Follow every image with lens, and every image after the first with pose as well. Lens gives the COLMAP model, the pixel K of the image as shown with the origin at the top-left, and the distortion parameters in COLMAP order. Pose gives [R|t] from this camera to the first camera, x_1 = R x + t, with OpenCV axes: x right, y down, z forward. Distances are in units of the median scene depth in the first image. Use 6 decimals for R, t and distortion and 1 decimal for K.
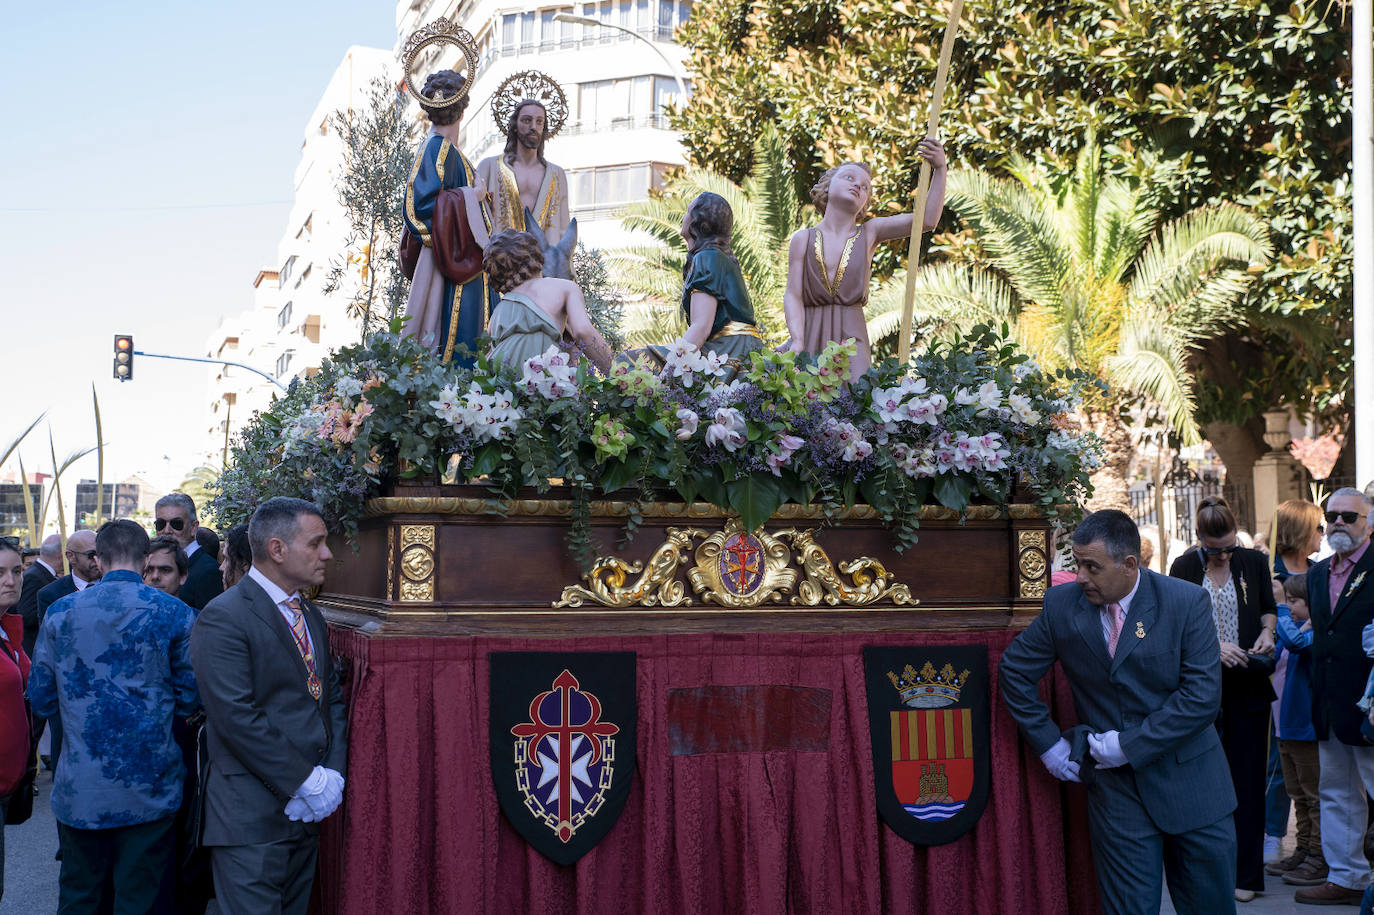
lens RADIAL K [[1670.2, 0, 658.7], [0, 1670.2, 432.0], [0, 0, 1]] dist [-0.010823, -0.009203]
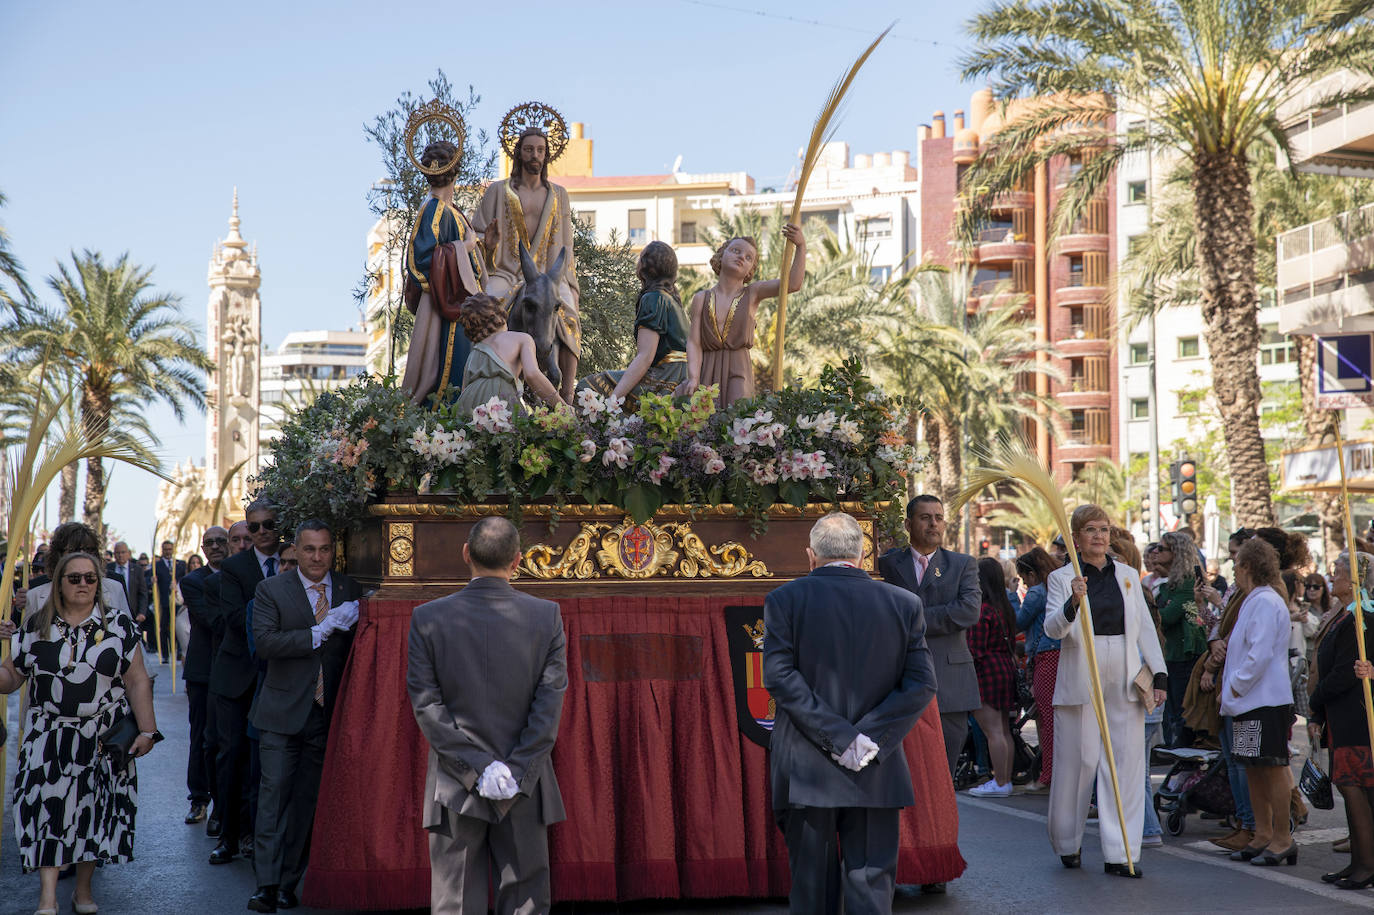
lens RADIAL K [[2509.7, 0, 733.4], [0, 2509.7, 457.1], [0, 0, 1]] dist [0.034365, 0.032256]
pose [[0.997576, -0.012166, -0.068518, 0.211281], [0.015061, 0.999009, 0.041886, -0.063864], [0.067941, -0.042816, 0.996770, -0.829278]]
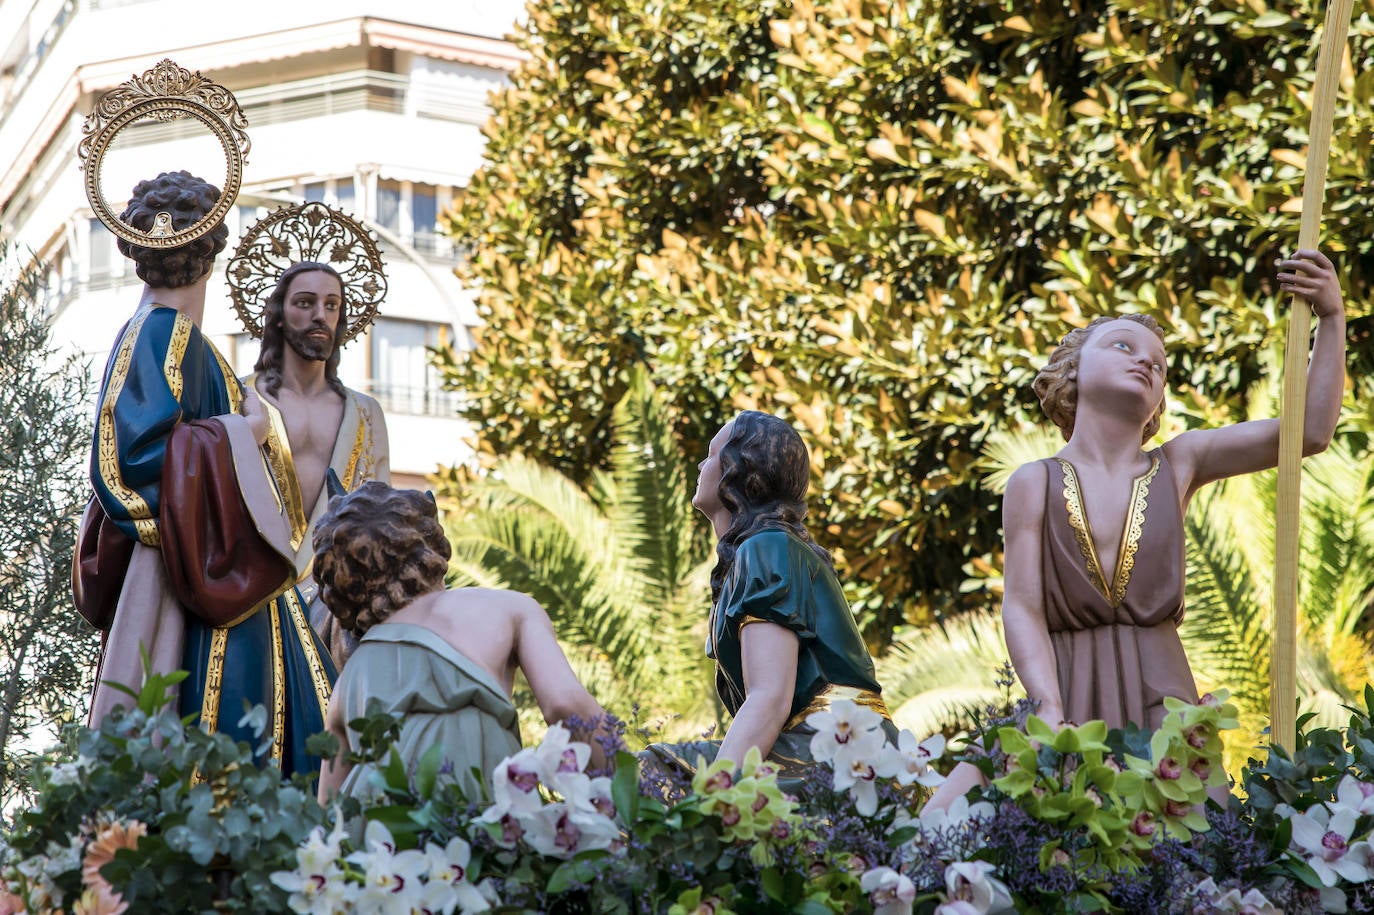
lens RADIAL K [[3008.9, 0, 683.8], [0, 3008.9, 353.2], [0, 0, 1]] dist [0.107658, 0.638101]
pose [[0.993891, -0.027384, 0.106918, -0.080548], [0.048123, 0.979320, -0.196510, 0.004830], [-0.099326, 0.200454, 0.974655, 0.182063]]
